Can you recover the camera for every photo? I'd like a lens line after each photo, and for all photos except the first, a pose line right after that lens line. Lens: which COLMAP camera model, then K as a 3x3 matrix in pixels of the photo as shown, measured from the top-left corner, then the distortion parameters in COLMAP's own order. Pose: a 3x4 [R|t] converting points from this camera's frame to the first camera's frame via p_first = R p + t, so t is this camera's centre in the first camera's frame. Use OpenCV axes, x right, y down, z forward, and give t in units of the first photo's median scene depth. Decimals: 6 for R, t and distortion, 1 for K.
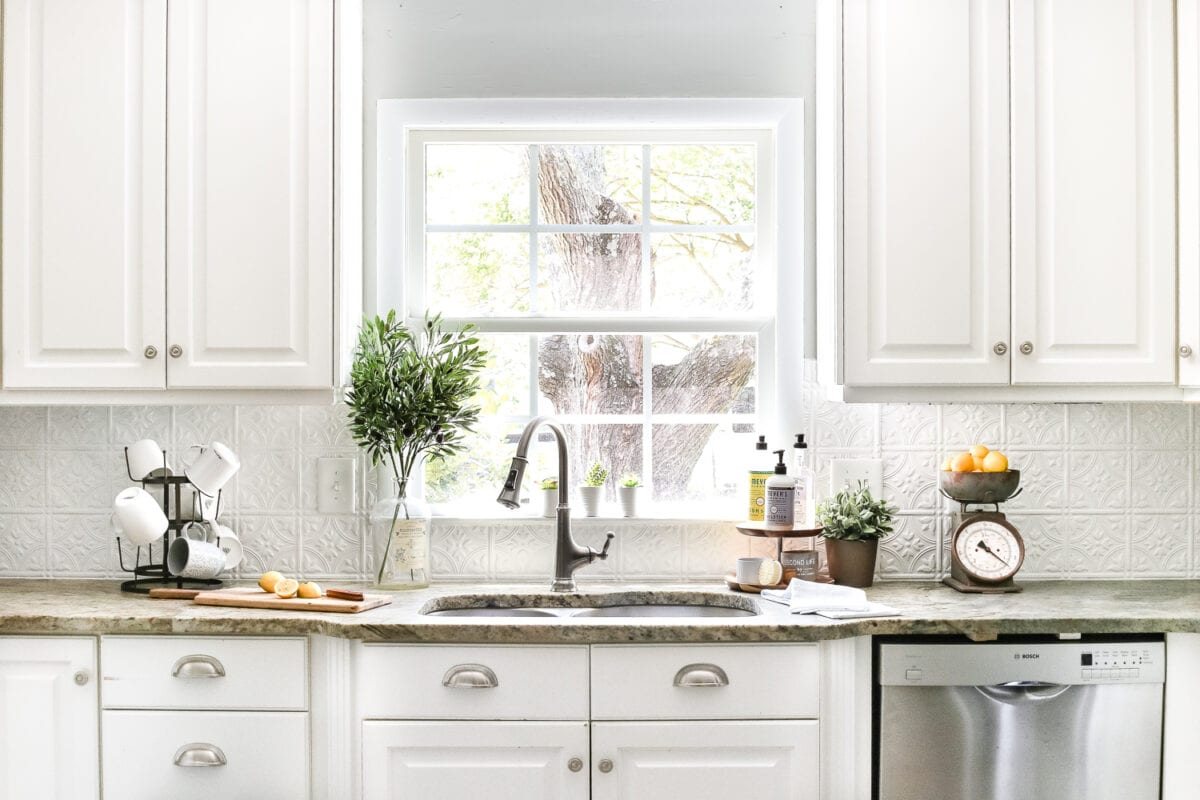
lens RADIAL K [[1784.7, 0, 590.2], [0, 1784.7, 398.1], [0, 0, 1]] dist [-0.081397, 0.000000]
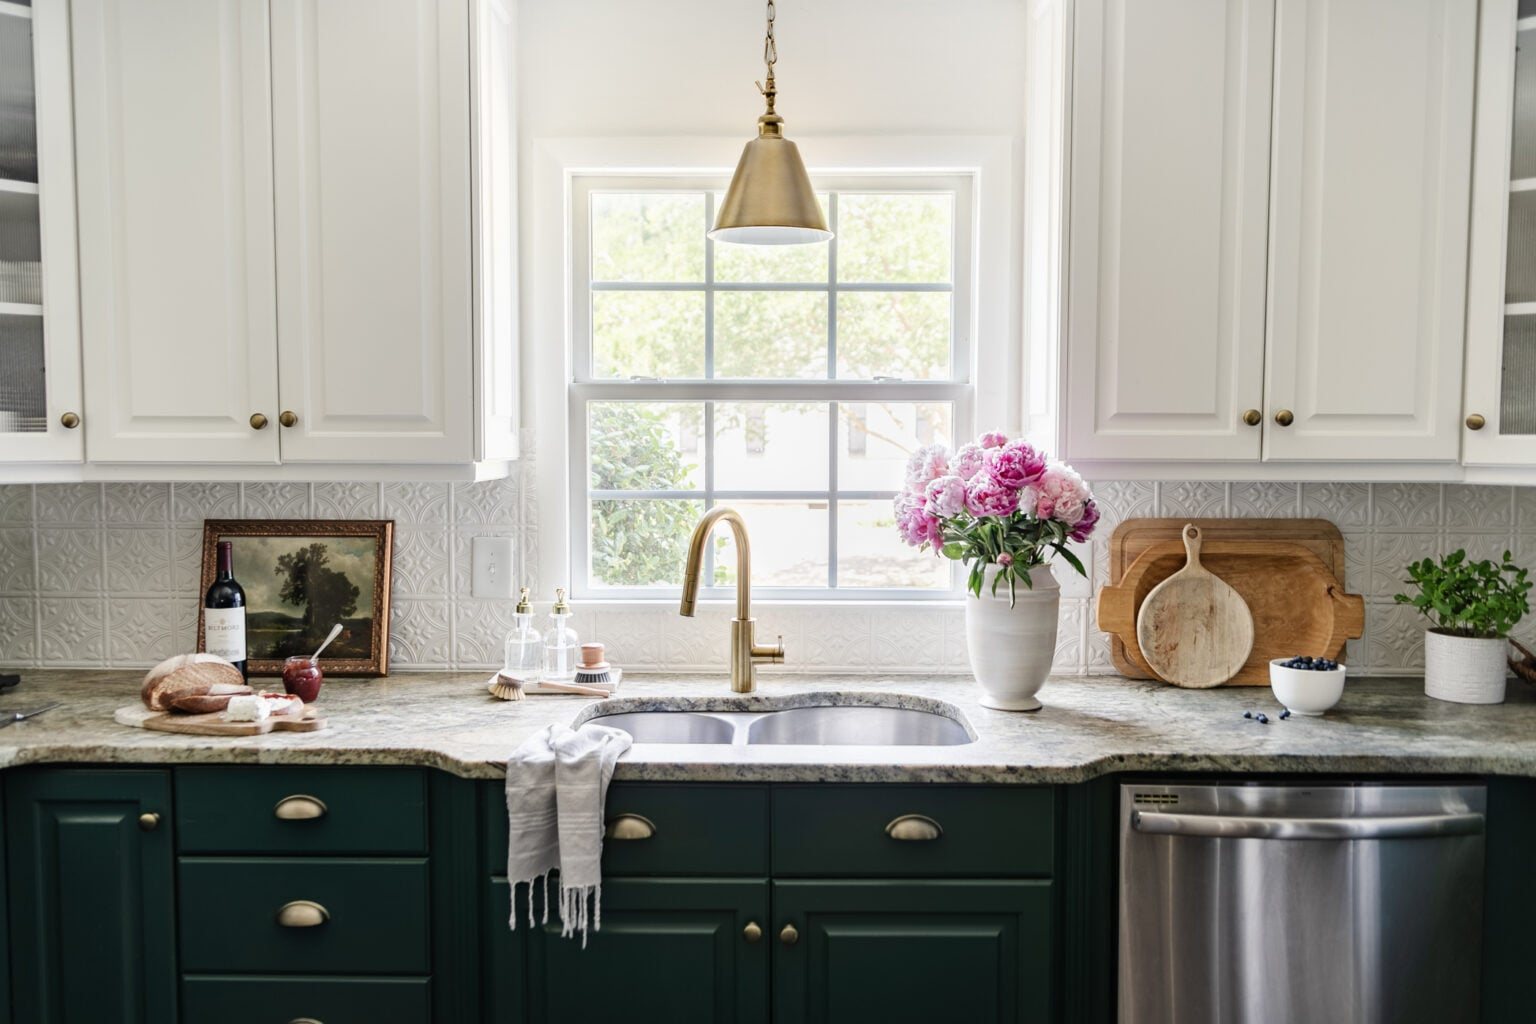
lens RADIAL K [[1209.6, 0, 765.2], [0, 1209.6, 513.1], [0, 0, 1]] dist [0.009088, -0.012654]
pose [[0.999993, 0.003011, -0.002007, -0.001731], [-0.002906, 0.998722, 0.050466, -0.011427], [0.002157, -0.050460, 0.998724, 0.411372]]
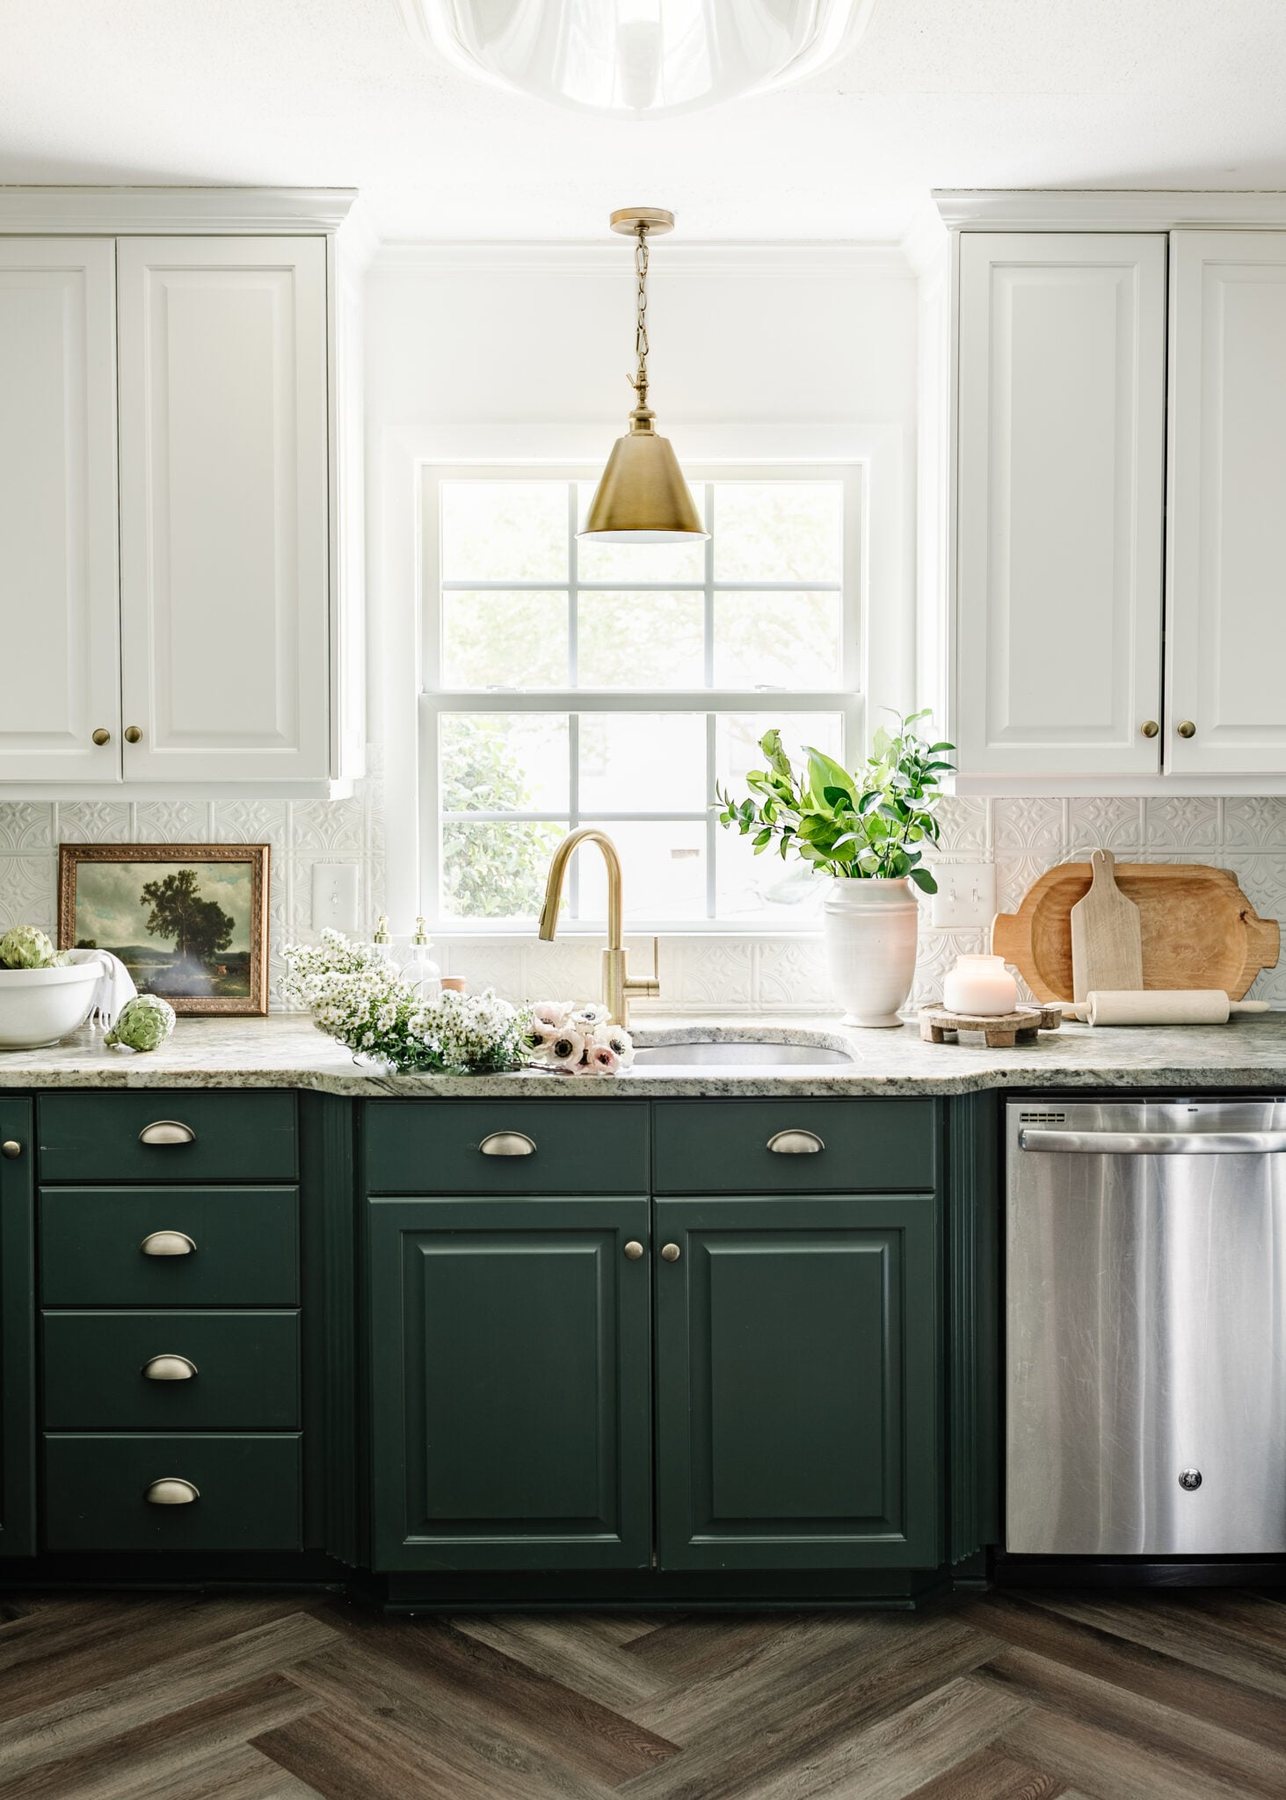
lens RADIAL K [[1854.6, 0, 637.3], [0, 1854.6, 831.3], [0, 0, 1]] dist [0.006606, 0.000000]
pose [[0.999840, -0.001881, 0.017784, -0.019036], [0.001357, 0.999566, 0.029419, -0.007219], [-0.017831, -0.029390, 0.999409, 0.150478]]
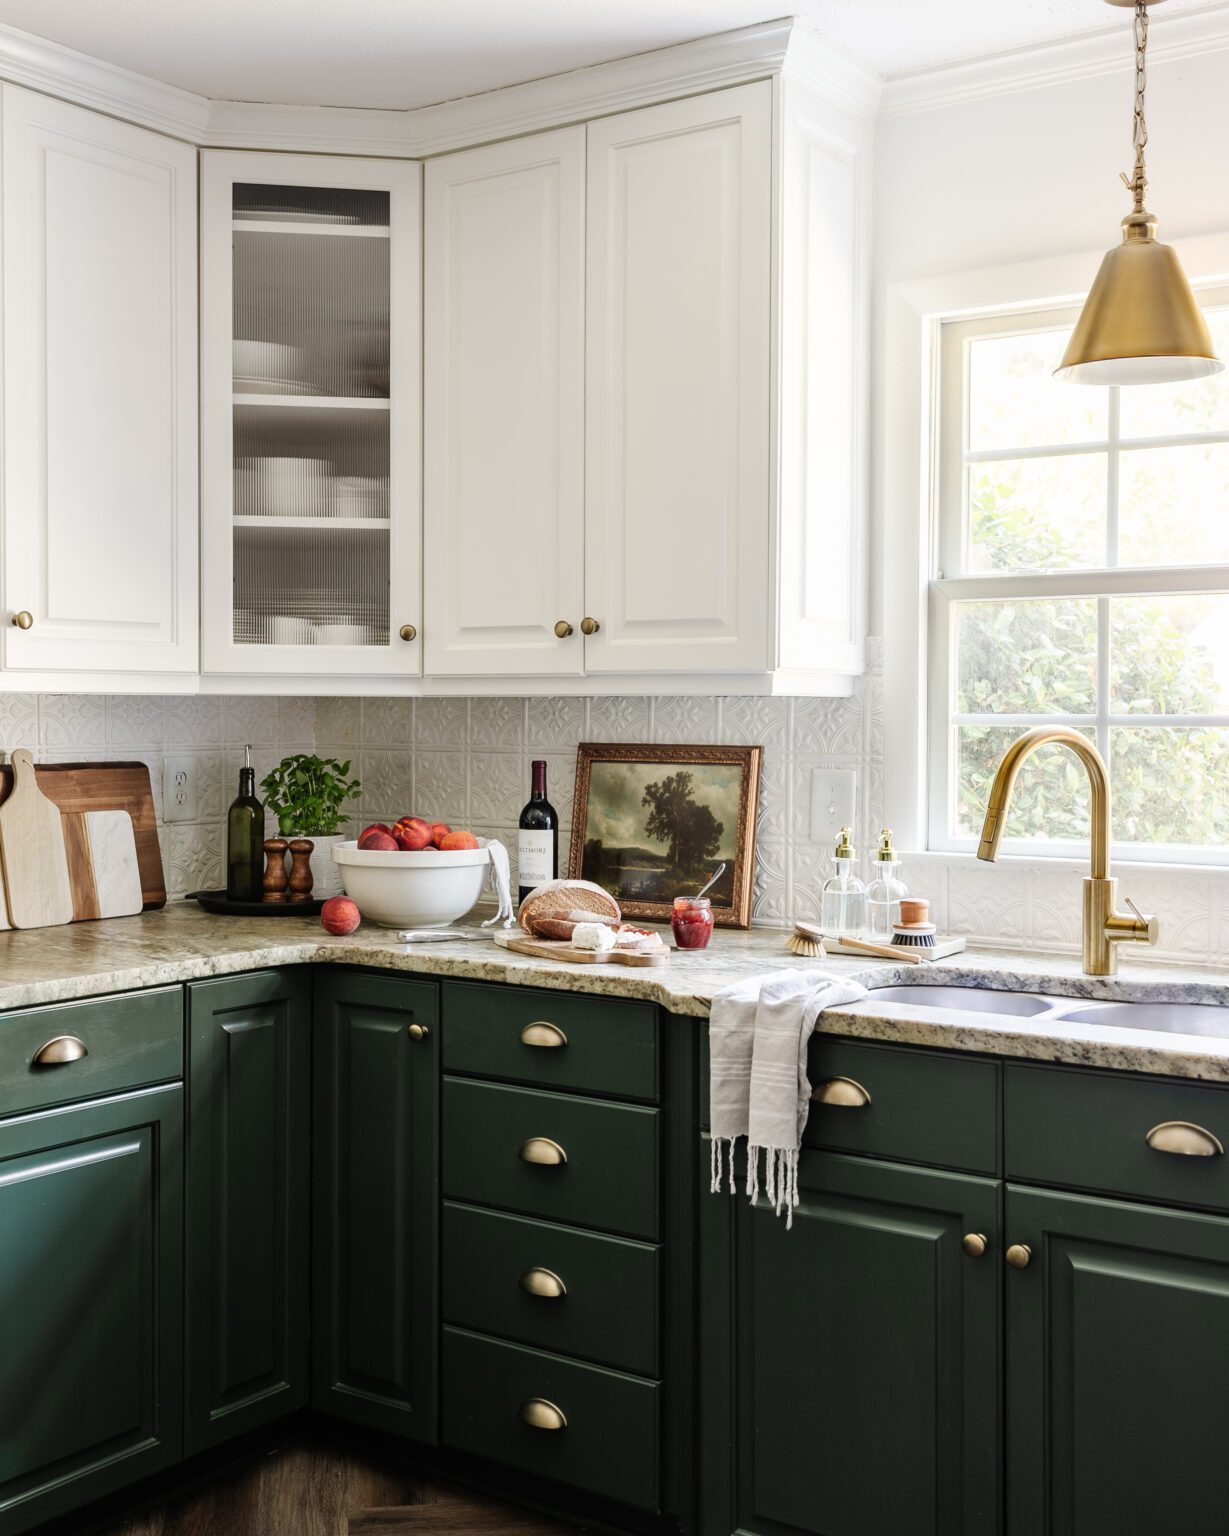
lens RADIAL K [[1769.3, 0, 605.5], [0, 1769.3, 738.3], [0, 0, 1]] dist [0.011231, 0.000000]
pose [[0.822912, 0.011975, -0.568043, 0.217564], [-0.010892, 0.999927, 0.005300, 0.018708], [0.568065, 0.001826, 0.822982, 0.355724]]
